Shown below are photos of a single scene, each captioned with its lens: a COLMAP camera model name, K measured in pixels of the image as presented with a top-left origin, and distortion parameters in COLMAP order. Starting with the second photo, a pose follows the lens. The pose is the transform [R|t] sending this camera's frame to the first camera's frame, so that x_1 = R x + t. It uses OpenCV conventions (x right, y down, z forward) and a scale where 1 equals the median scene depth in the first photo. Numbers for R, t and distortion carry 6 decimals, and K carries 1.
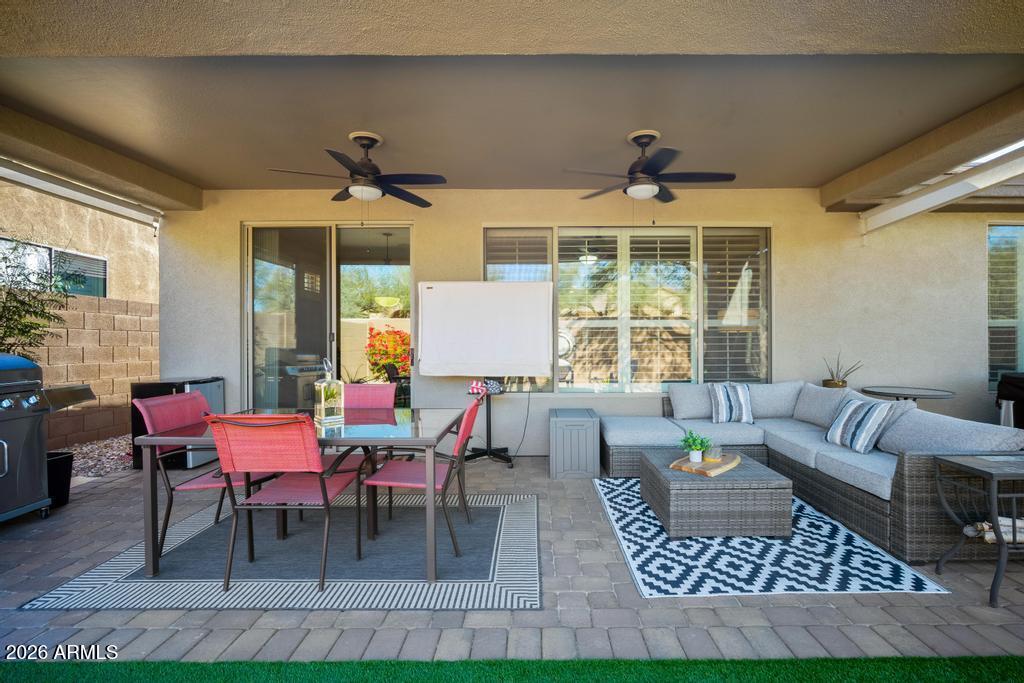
lens RADIAL K [[453.6, 0, 514.4], [0, 453.6, 337.6], [0, 0, 1]] dist [-0.009975, 0.001246]
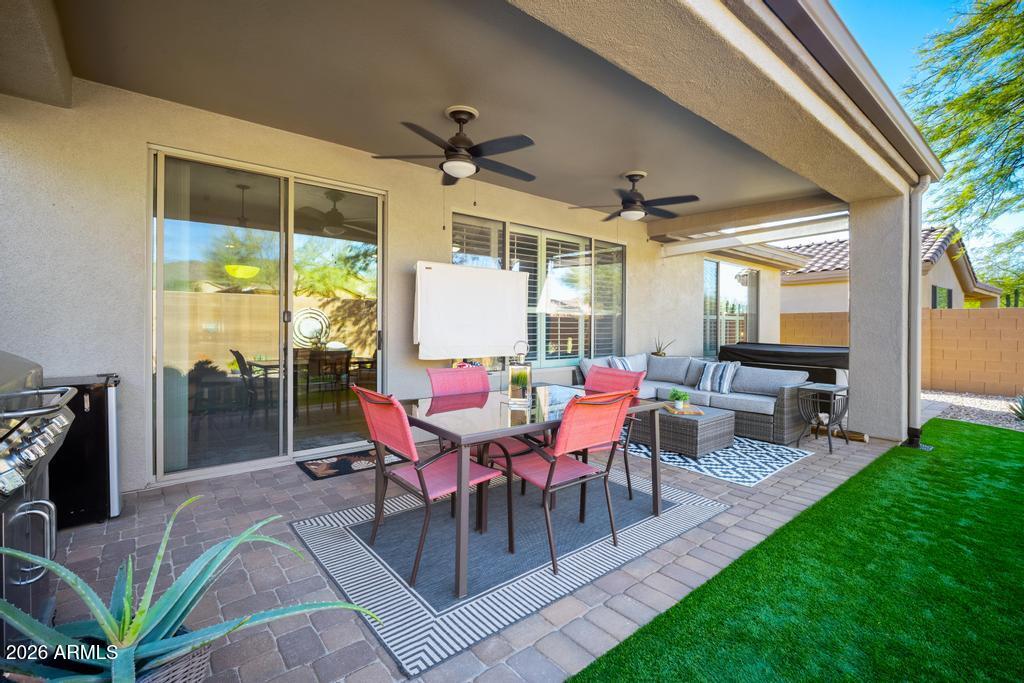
lens RADIAL K [[453.6, 0, 512.0], [0, 453.6, 322.0], [0, 0, 1]] dist [-0.009975, 0.001246]
pose [[0.774050, 0.014957, 0.632948, -0.879140], [-0.018420, 0.999830, -0.001100, 0.003395], [-0.632857, -0.010808, 0.774193, 0.187619]]
